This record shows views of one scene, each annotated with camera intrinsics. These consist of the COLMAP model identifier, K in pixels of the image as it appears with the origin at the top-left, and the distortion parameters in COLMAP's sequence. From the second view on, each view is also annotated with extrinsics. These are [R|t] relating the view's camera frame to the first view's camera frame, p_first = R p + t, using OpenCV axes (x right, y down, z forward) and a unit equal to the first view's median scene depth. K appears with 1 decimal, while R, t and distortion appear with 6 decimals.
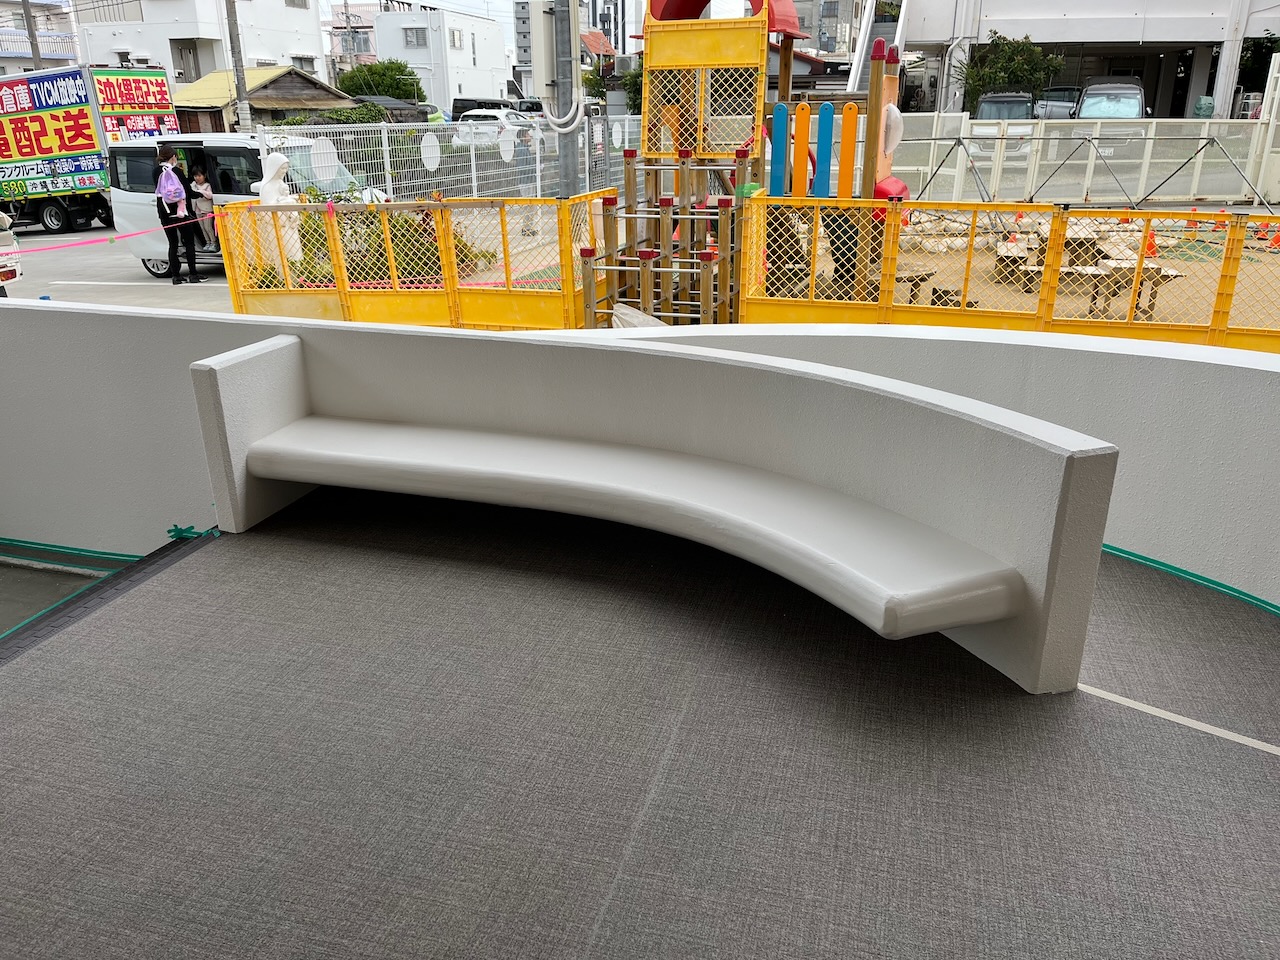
lens RADIAL K [[961.0, 0, 640.0], [0, 961.0, 480.0], [0, 0, 1]] dist [0.027242, -0.006959]
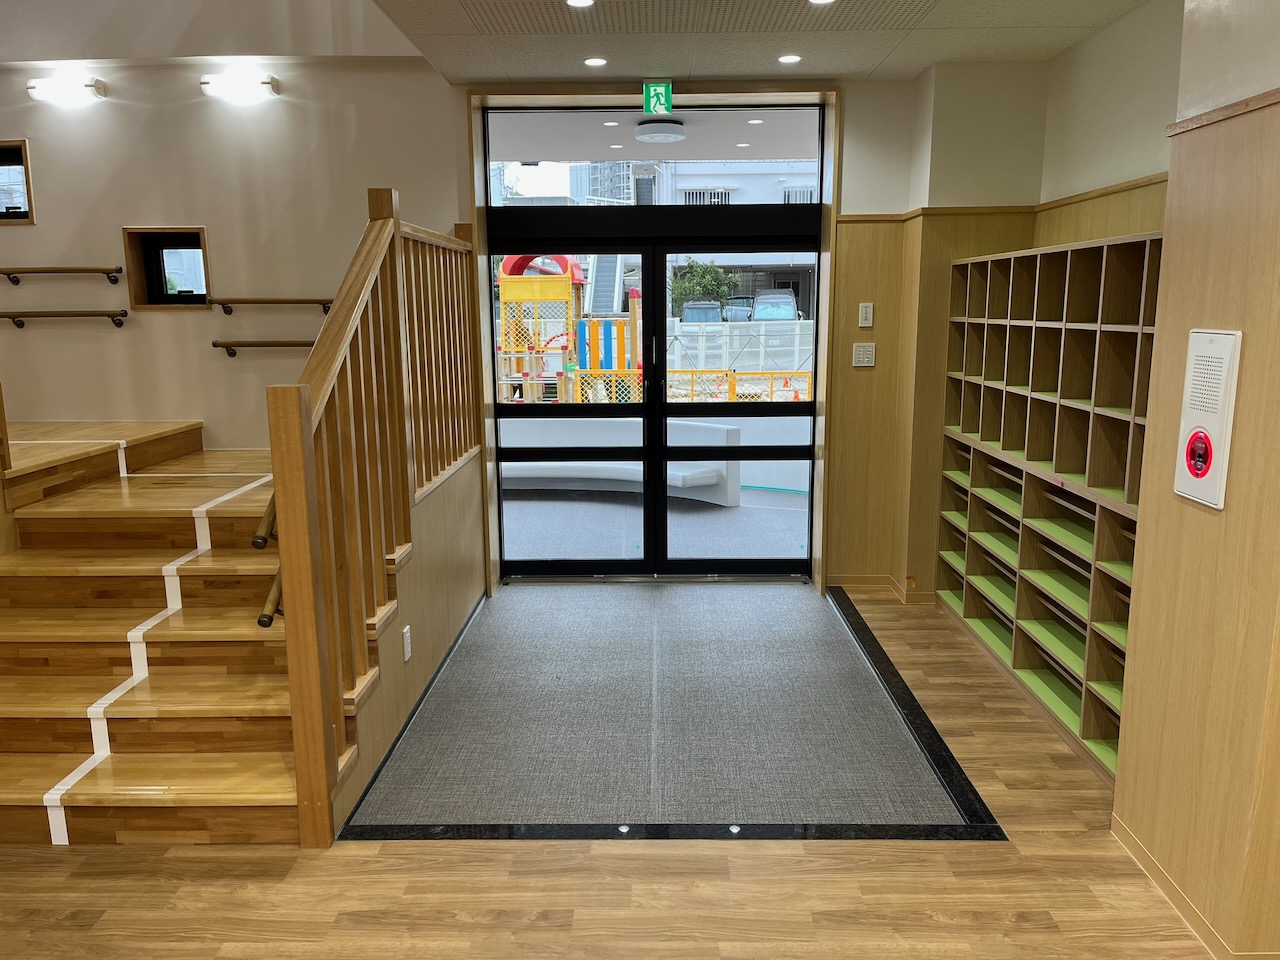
lens RADIAL K [[961.0, 0, 640.0], [0, 961.0, 480.0], [0, 0, 1]] dist [0.027242, -0.006959]
pose [[0.962862, -0.052979, 0.264746, -0.095404], [0.101425, 0.979718, -0.172820, 0.086973], [-0.250220, 0.193253, 0.948706, -0.262957]]
